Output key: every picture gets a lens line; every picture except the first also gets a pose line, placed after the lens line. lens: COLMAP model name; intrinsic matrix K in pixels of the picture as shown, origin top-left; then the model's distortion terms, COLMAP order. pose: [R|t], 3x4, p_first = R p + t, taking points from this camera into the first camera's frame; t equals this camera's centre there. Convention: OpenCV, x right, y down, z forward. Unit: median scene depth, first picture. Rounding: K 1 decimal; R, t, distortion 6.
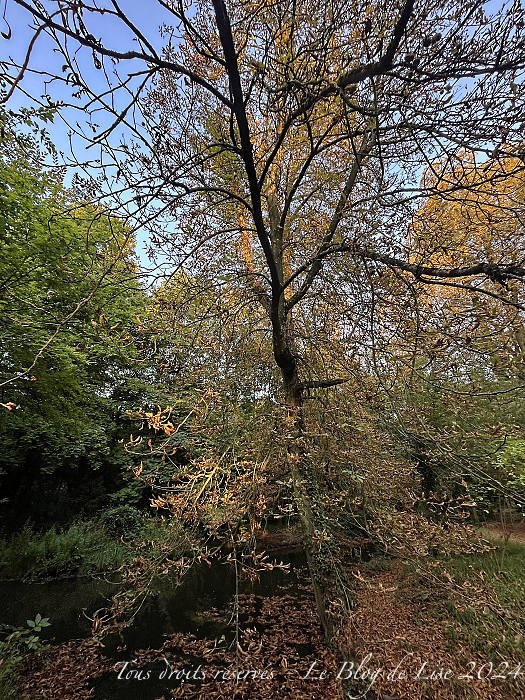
lens RADIAL K [[283.6, 0, 259.2], [0, 283.6, 351.7], [0, 0, 1]] dist [0.011836, 0.000456]
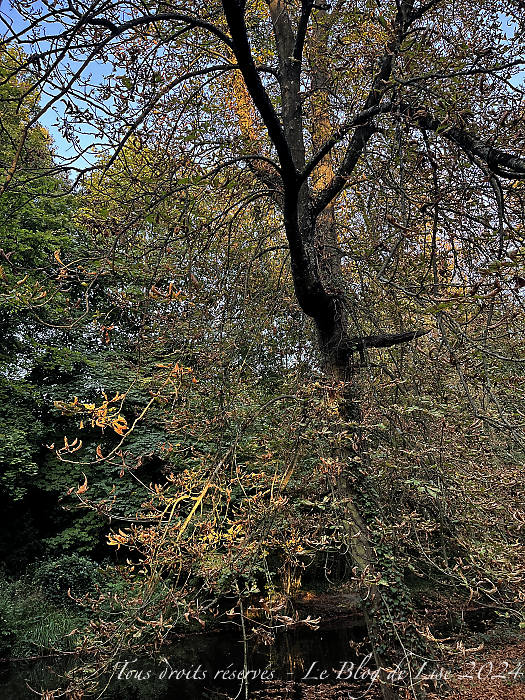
lens RADIAL K [[540.0, 0, 265.1], [0, 540.0, 347.1], [0, 0, 1]] dist [0.068739, -0.071064]
pose [[0.996599, -0.050968, -0.064758, 0.056591], [0.058704, 0.990570, 0.123798, -0.024487], [0.057837, -0.127178, 0.990192, -0.108497]]
